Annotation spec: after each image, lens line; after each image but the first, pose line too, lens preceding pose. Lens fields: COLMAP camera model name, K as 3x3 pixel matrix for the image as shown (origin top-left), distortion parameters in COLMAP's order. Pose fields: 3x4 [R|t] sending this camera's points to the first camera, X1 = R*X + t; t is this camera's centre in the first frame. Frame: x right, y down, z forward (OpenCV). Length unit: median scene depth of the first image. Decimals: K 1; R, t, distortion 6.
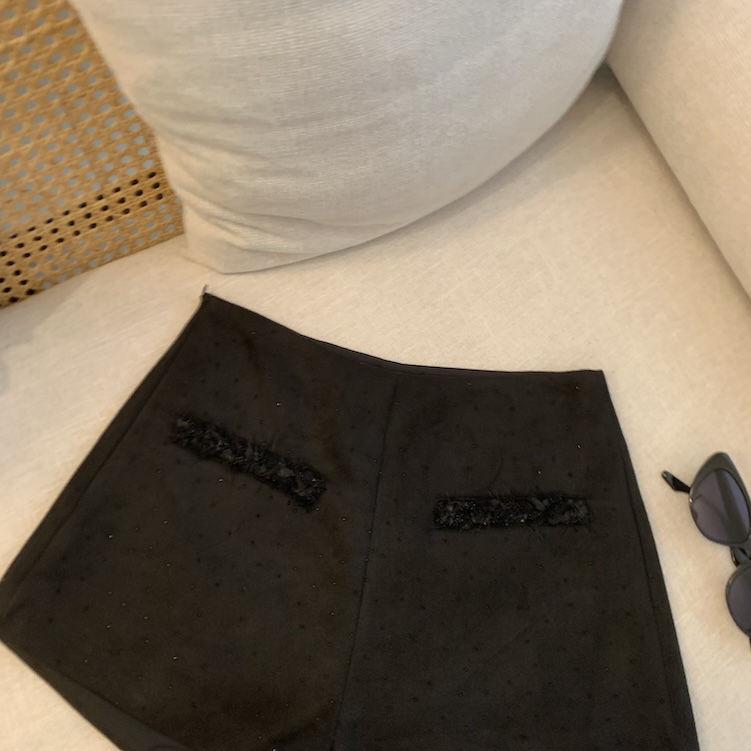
lens RADIAL K [[761.0, 0, 366.7], [0, 761.0, 377.6], [0, 0, 1]] dist [-0.003021, 0.000000]
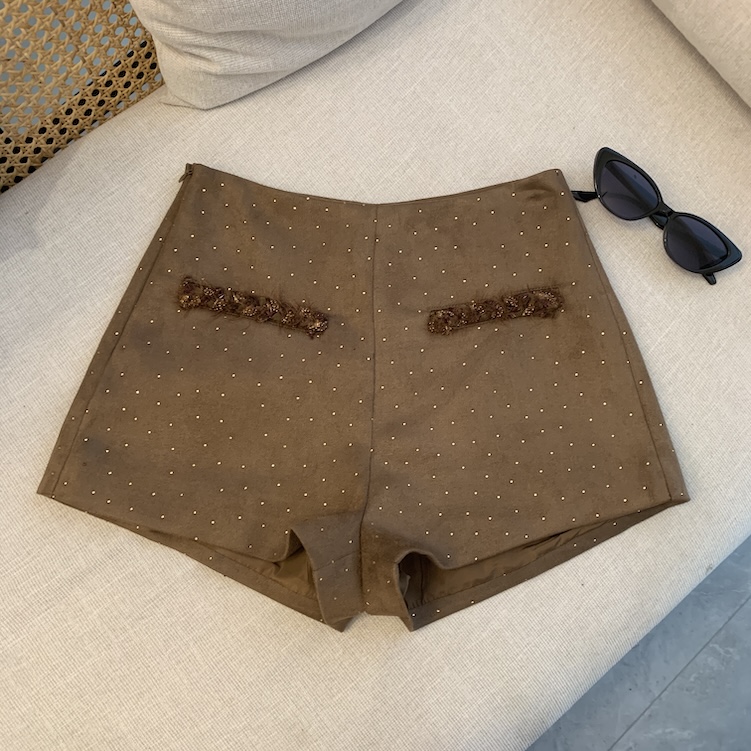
lens RADIAL K [[761.0, 0, 386.0], [0, 761.0, 362.1], [0, 0, 1]] dist [-0.003021, 0.000000]
pose [[0.977443, -0.210013, 0.022345, -0.040409], [0.207520, 0.974690, 0.083151, 0.188889], [-0.039242, -0.076638, 0.996286, -0.121375]]
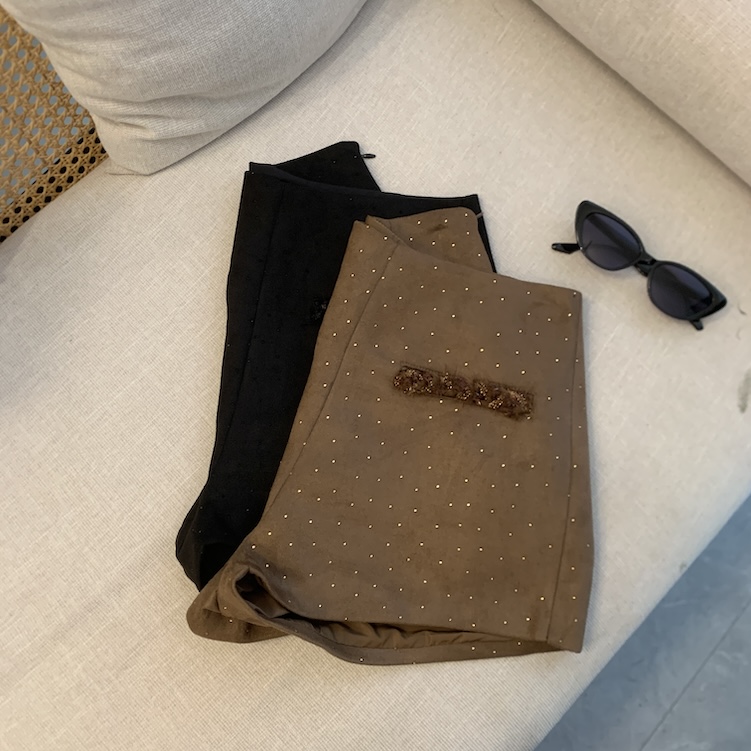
lens RADIAL K [[761.0, 0, 369.7], [0, 761.0, 371.6], [0, 0, 1]] dist [-0.003021, 0.000000]
pose [[0.950671, -0.310018, 0.010676, 0.024648], [0.309709, 0.950537, 0.023673, 0.234935], [-0.017487, -0.019199, 0.999663, -0.158511]]
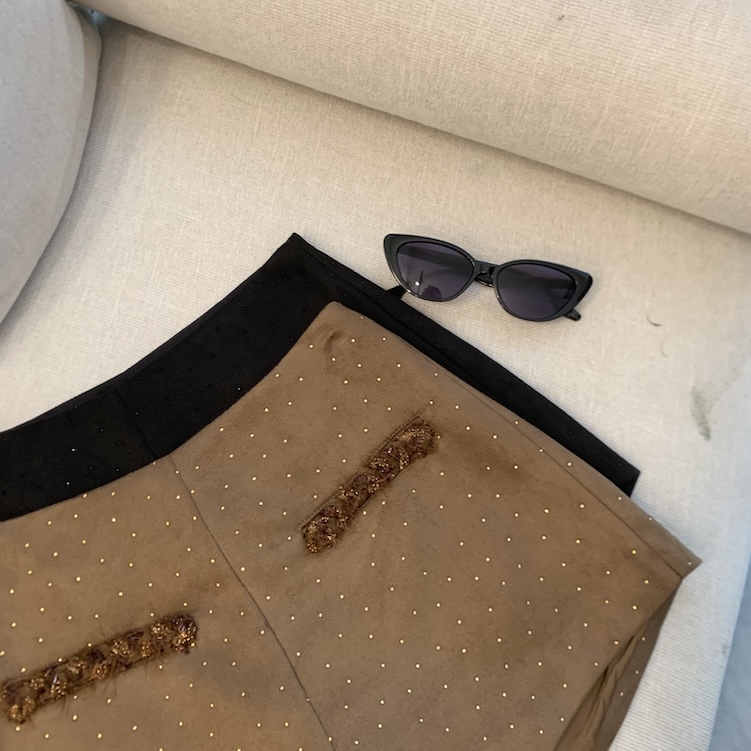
lens RADIAL K [[761.0, 0, 384.5], [0, 761.0, 375.2], [0, 0, 1]] dist [-0.003021, 0.000000]
pose [[0.742593, -0.657805, 0.125886, 0.194958], [0.662482, 0.749053, 0.006165, 0.167752], [-0.098350, 0.078819, 0.992026, 0.089873]]
